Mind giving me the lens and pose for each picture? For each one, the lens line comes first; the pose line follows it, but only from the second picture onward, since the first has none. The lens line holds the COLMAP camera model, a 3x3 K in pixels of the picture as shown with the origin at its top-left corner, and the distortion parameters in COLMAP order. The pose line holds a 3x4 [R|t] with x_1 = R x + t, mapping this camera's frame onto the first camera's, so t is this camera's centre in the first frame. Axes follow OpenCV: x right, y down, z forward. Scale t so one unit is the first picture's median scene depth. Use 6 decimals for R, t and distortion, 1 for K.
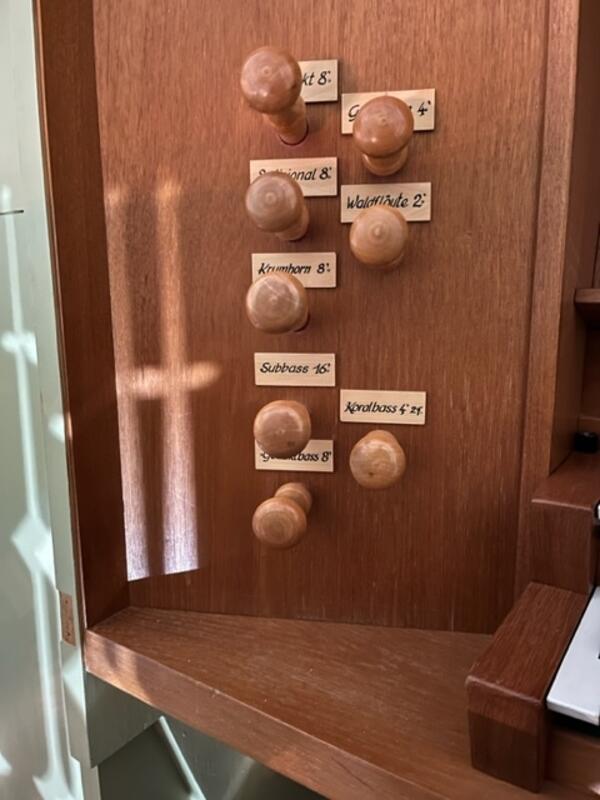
lens RADIAL K [[620.6, 0, 300.0], [0, 620.6, 400.0], [0, 0, 1]] dist [0.048854, -0.091682]
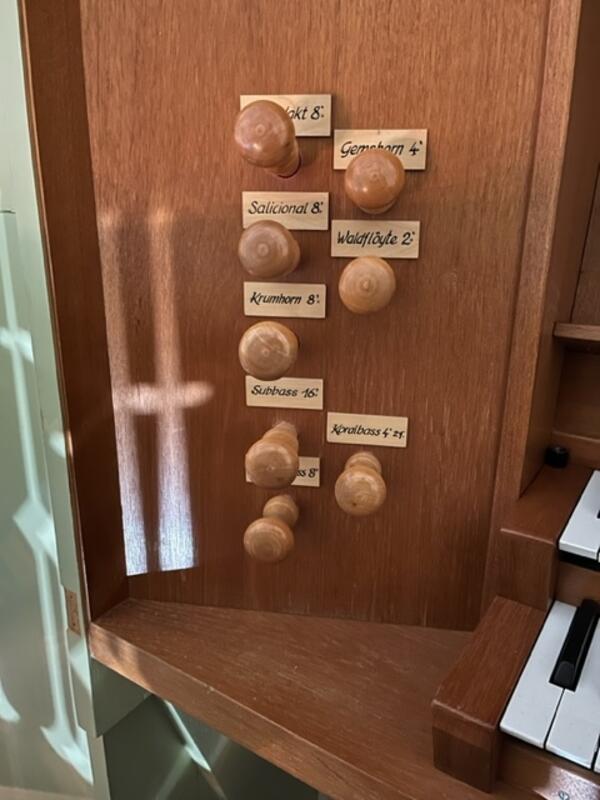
lens RADIAL K [[620.6, 0, 300.0], [0, 620.6, 400.0], [0, 0, 1]] dist [0.048854, -0.091682]
pose [[0.999746, 0.012591, 0.018716, -0.001774], [-0.014812, 0.992210, 0.123696, -0.176885], [-0.017013, -0.123941, 0.992144, -0.043631]]
